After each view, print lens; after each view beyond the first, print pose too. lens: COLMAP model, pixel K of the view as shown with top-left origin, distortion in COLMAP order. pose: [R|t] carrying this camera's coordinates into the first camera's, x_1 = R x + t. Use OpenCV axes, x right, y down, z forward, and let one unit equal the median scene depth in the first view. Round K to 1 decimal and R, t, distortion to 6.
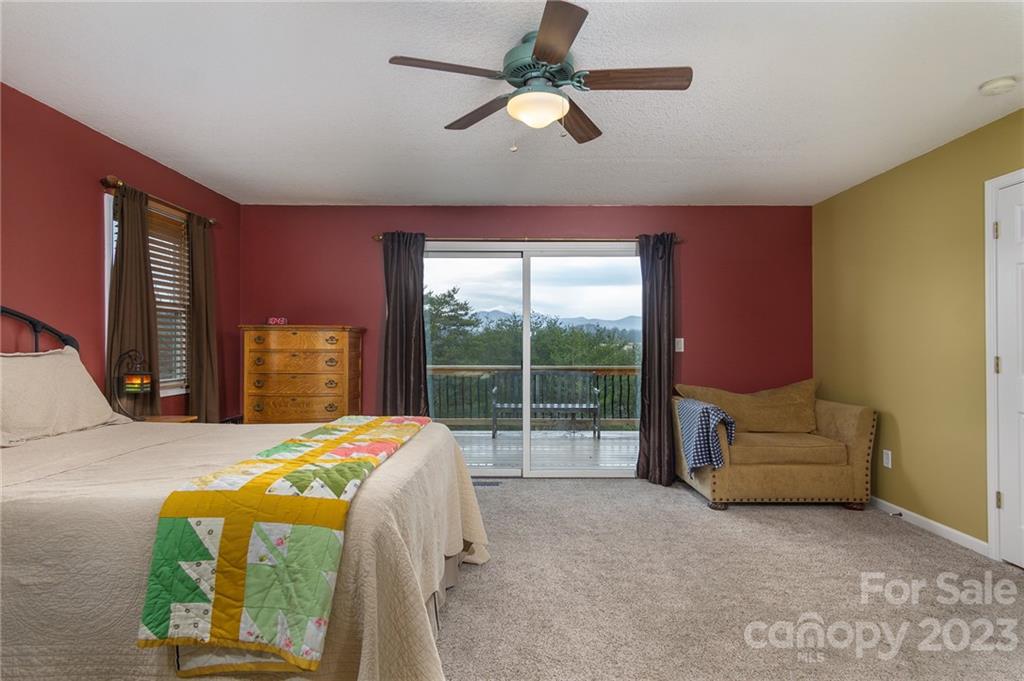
lens RADIAL K [[541.8, 0, 514.2], [0, 541.8, 341.6], [0, 0, 1]] dist [0.003437, -0.000872]
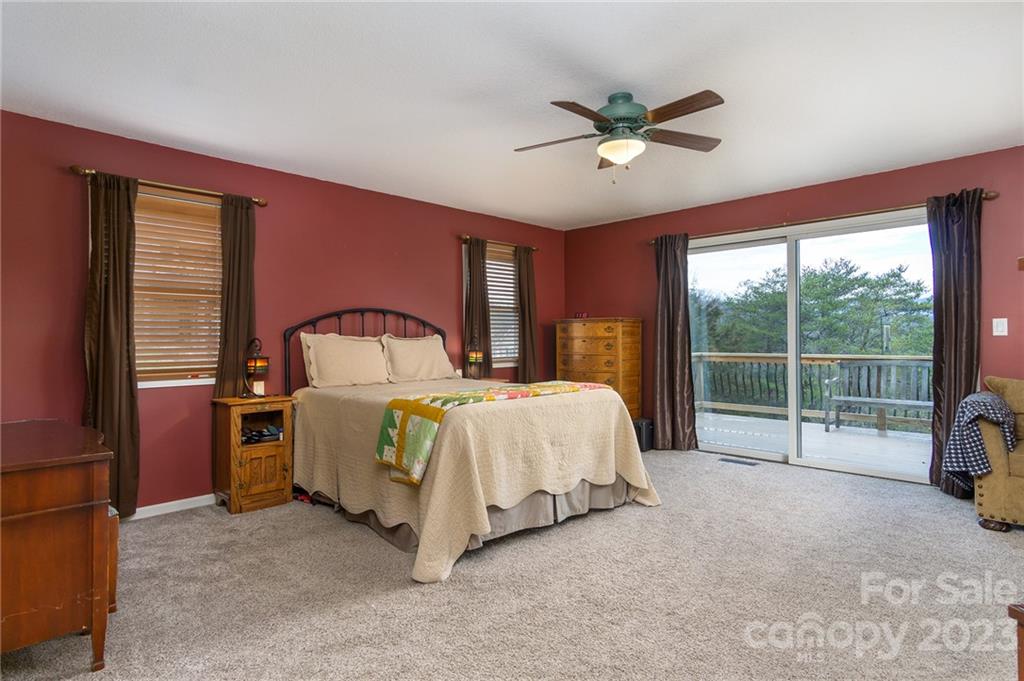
lens RADIAL K [[541.8, 0, 514.2], [0, 541.8, 341.6], [0, 0, 1]] dist [0.003437, -0.000872]
pose [[0.710490, -0.002945, -0.703701, 0.433119], [0.014000, 0.999852, 0.009950, 0.011503], [0.703568, -0.016921, 0.710426, -0.069995]]
